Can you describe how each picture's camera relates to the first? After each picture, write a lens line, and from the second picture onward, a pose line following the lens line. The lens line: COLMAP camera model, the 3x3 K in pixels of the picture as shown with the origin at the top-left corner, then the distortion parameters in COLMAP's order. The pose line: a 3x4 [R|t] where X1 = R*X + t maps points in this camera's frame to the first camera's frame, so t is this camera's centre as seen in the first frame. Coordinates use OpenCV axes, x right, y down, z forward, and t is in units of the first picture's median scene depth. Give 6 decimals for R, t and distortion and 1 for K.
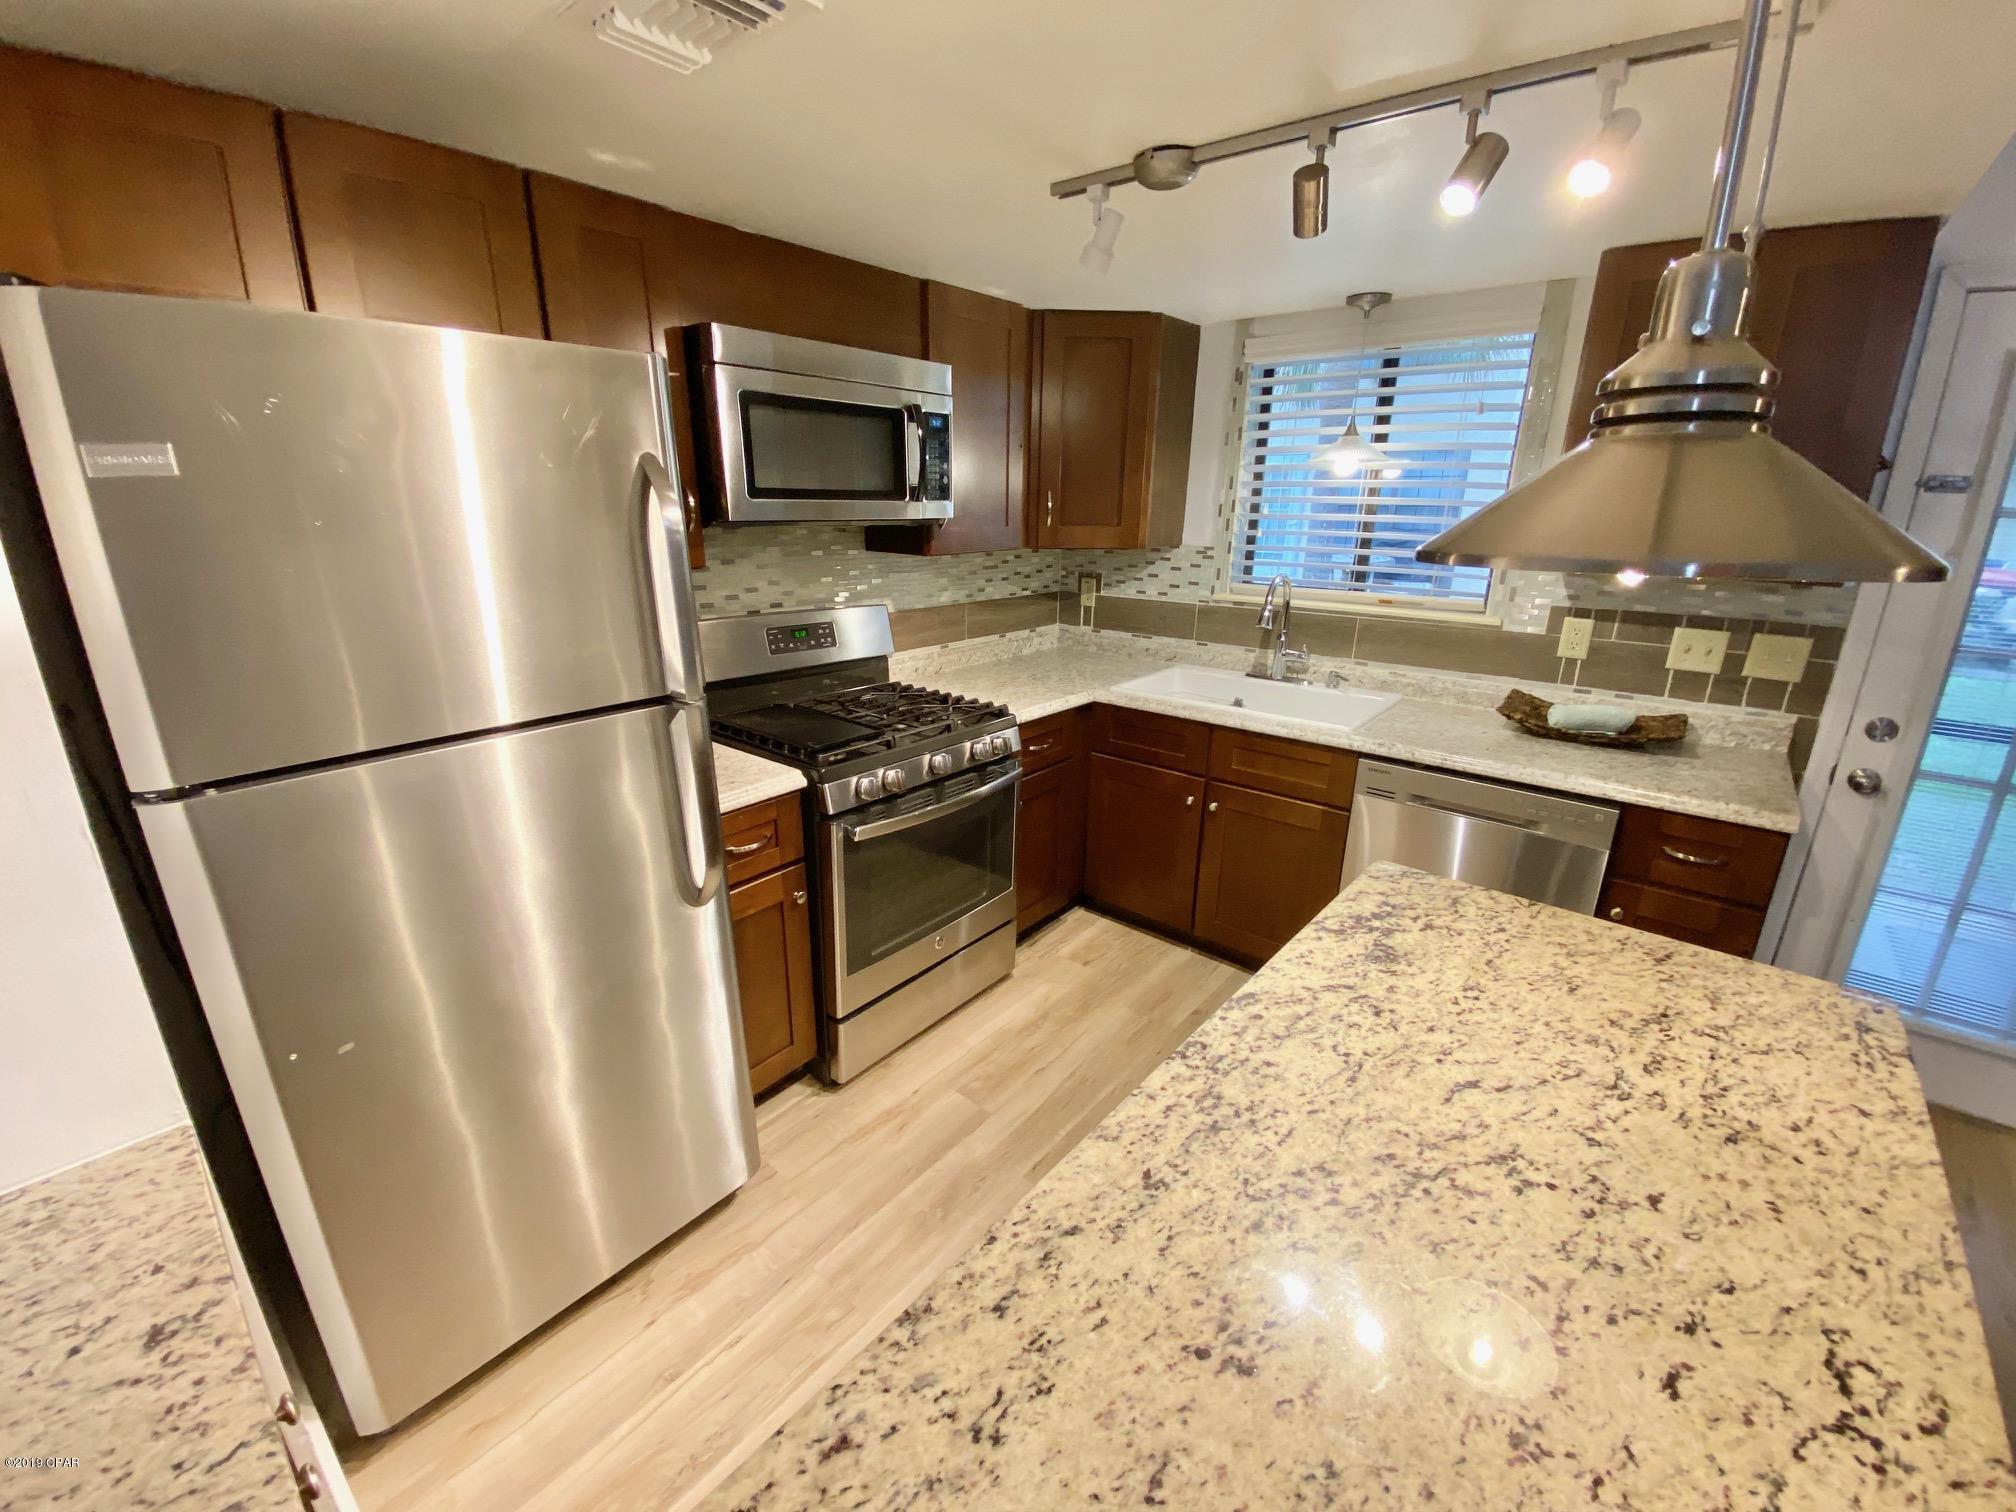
lens RADIAL K [[813.1, 0, 1000.4], [0, 813.1, 760.0], [0, 0, 1]] dist [0.025896, -0.023676]
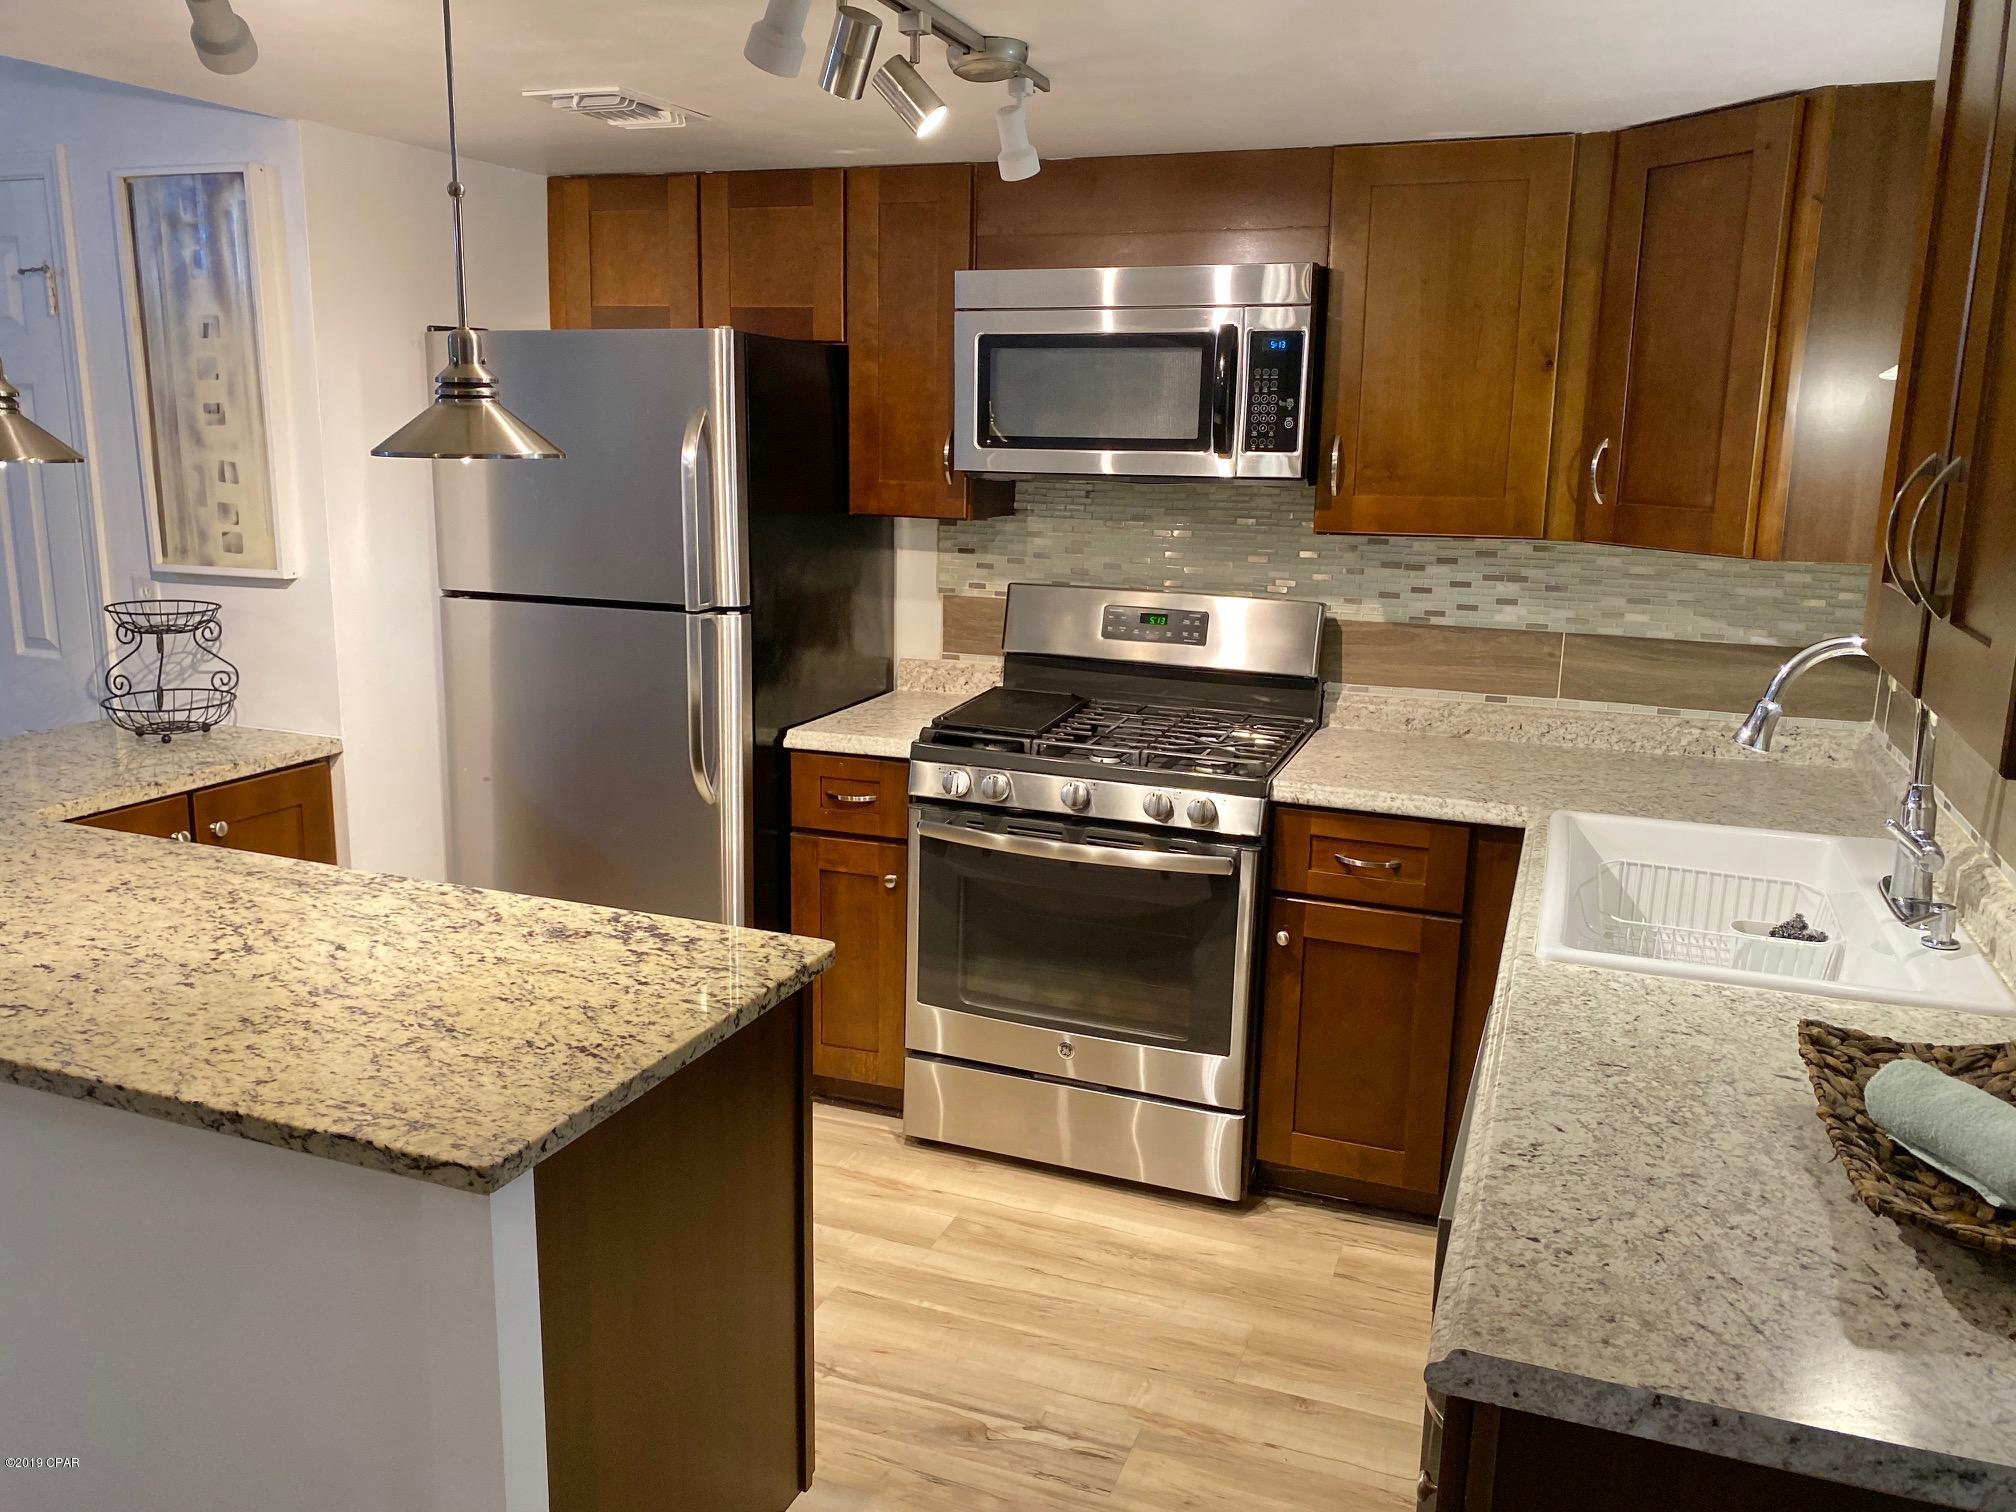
lens RADIAL K [[1535.8, 0, 998.6], [0, 1535.8, 749.7], [0, 0, 1]] dist [0.062563, -0.099281]
pose [[0.327728, 0.194680, -0.924497, 1.139165], [-0.302502, 0.948647, 0.092530, -0.136423], [0.895034, 0.249338, 0.369789, 0.389553]]
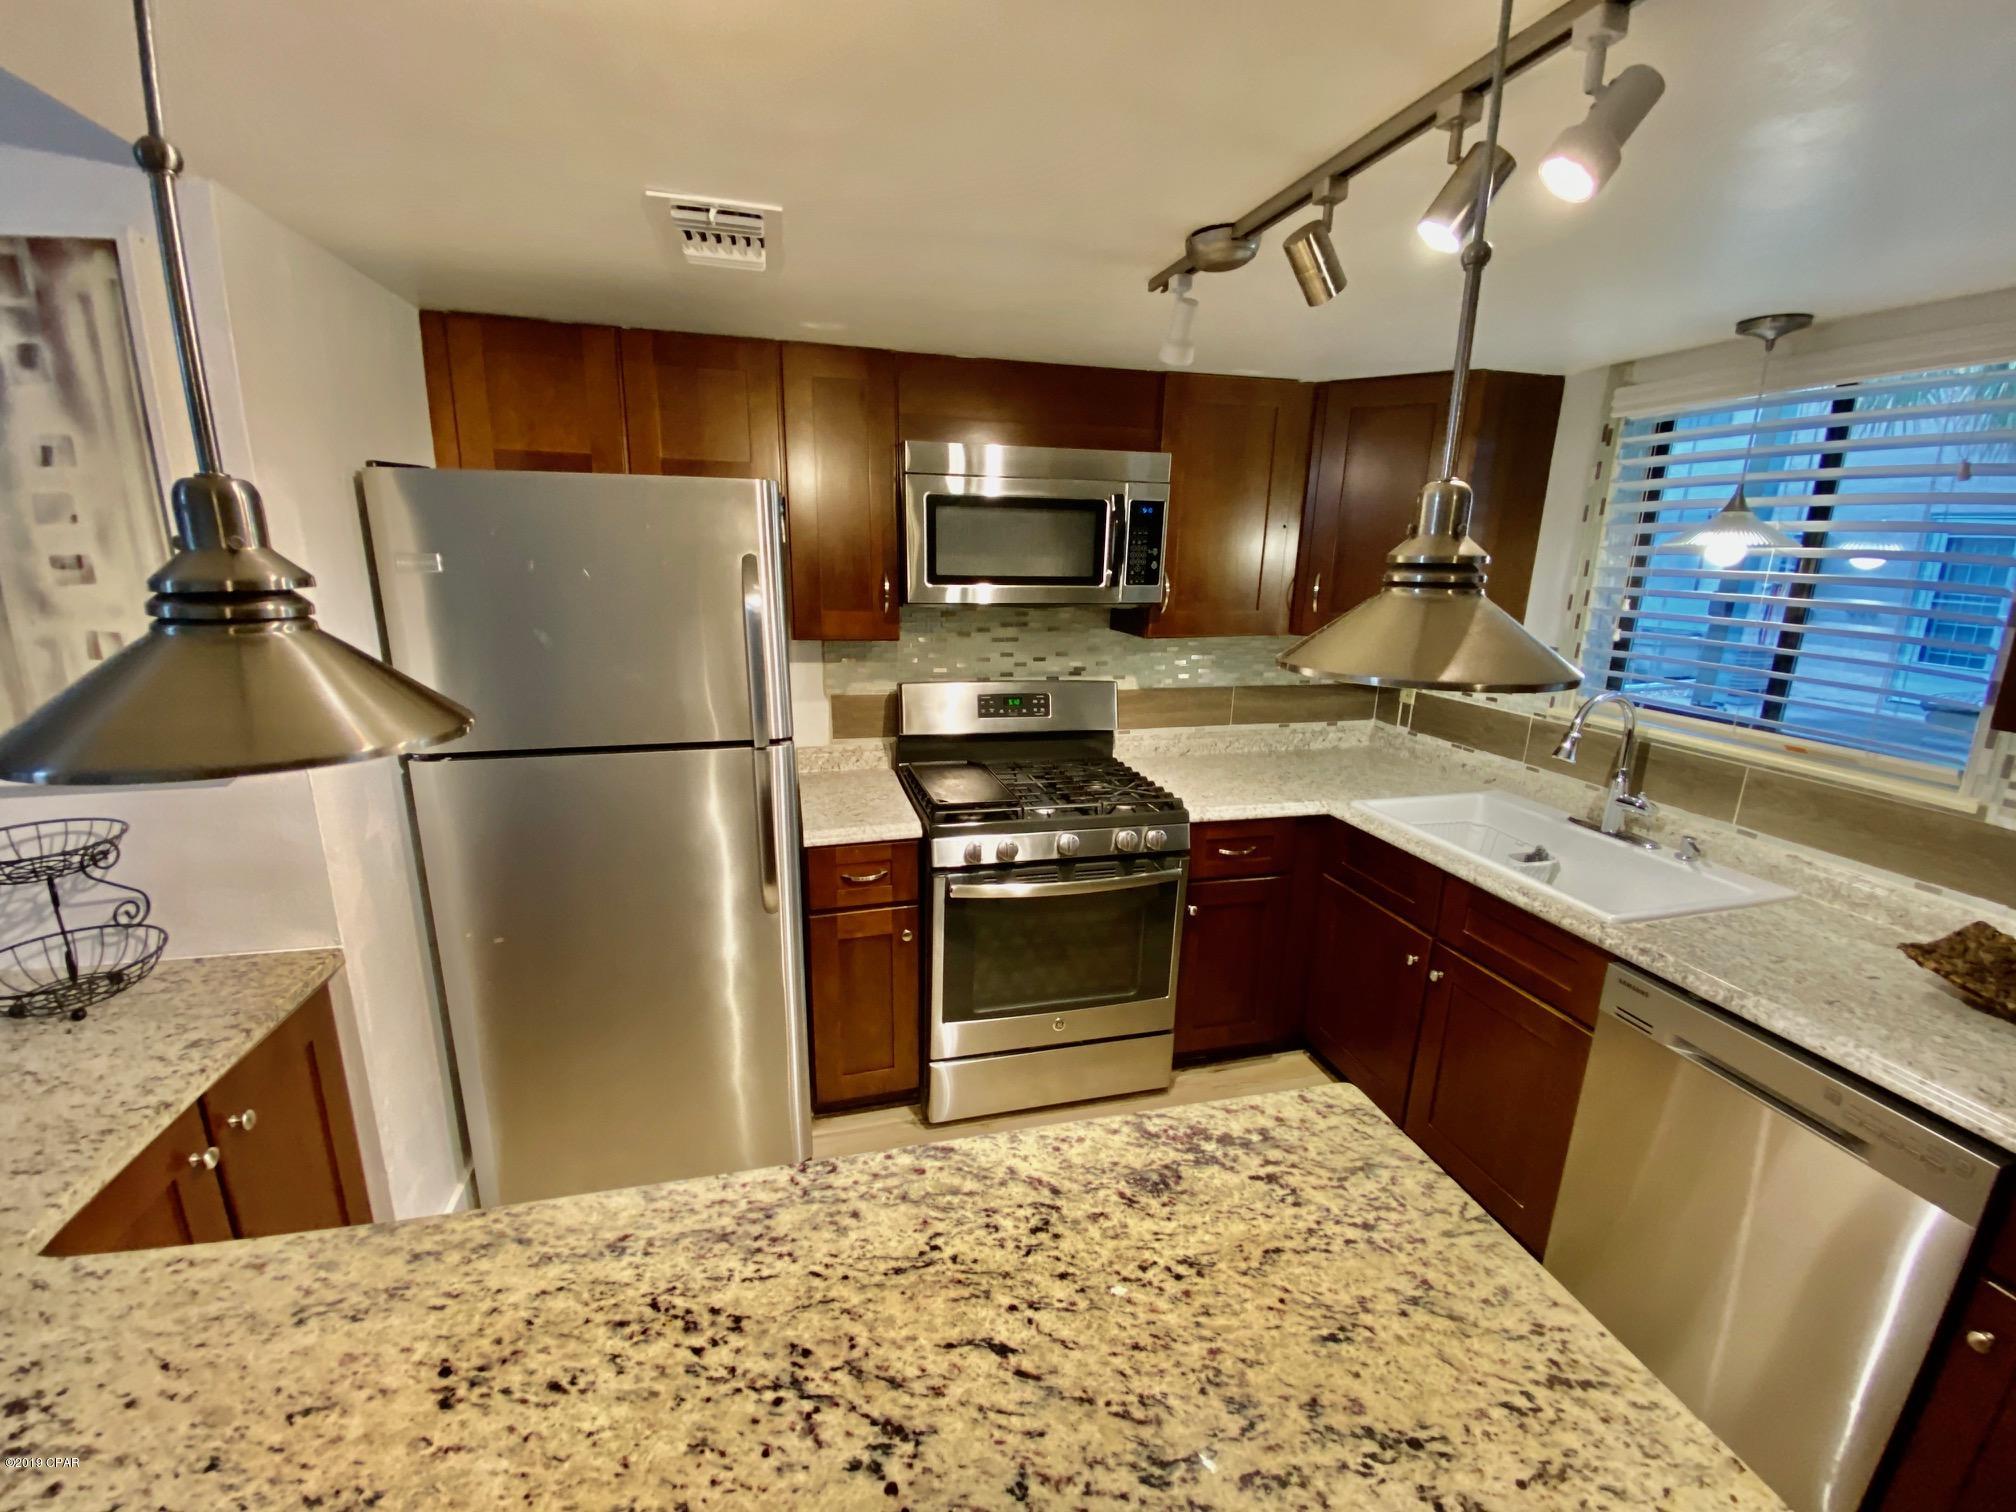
lens RADIAL K [[813.1, 0, 1000.4], [0, 813.1, 760.0], [0, 0, 1]] dist [0.025896, -0.023676]
pose [[0.814828, 0.149930, -0.559979, 0.382996], [-0.188540, 0.981999, -0.011422, -0.066662], [0.548186, 0.114885, 0.828428, 0.108662]]
